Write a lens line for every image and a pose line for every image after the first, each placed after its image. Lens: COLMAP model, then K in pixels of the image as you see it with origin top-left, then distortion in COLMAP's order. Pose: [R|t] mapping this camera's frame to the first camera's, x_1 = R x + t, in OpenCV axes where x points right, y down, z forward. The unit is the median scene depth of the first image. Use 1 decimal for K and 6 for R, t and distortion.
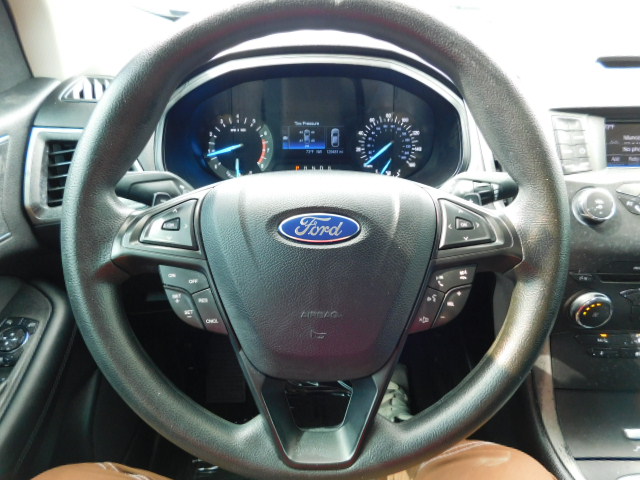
lens RADIAL K [[423.7, 0, 318.5], [0, 423.7, 246.0], [0, 0, 1]] dist [-0.062477, 0.049324]
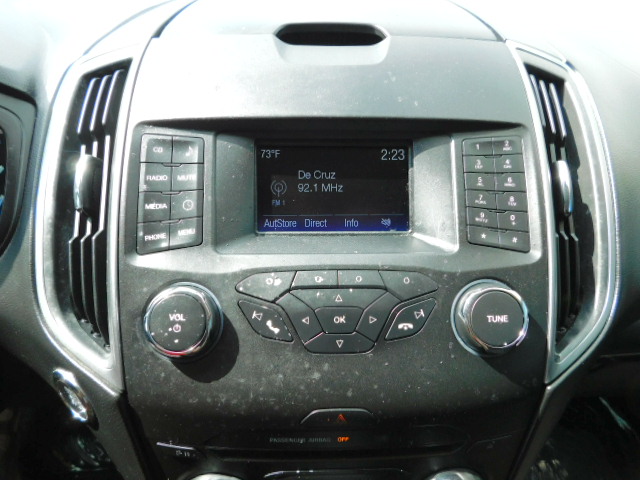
lens RADIAL K [[436.8, 0, 319.3], [0, 436.8, 241.5], [0, 0, 1]] dist [-0.045517, 0.023431]
pose [[0.999562, 0.002084, 0.029507, 0.746549], [-0.002653, 0.999811, 0.019271, -0.185878], [-0.029461, -0.019341, 0.999379, 0.439857]]
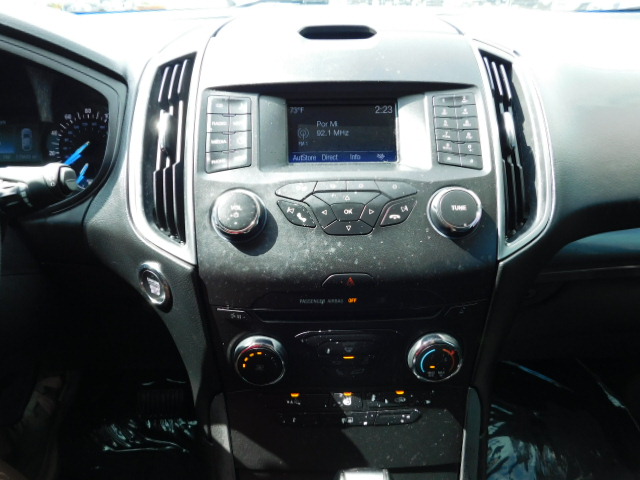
lens RADIAL K [[436.8, 0, 318.9], [0, 436.8, 241.8], [0, 0, 1]] dist [-0.045517, 0.023431]
pose [[0.999895, -0.011279, 0.009061, 0.730520], [0.011915, 0.997222, -0.073526, 0.006864], [-0.008207, 0.073626, 0.997252, 0.235473]]
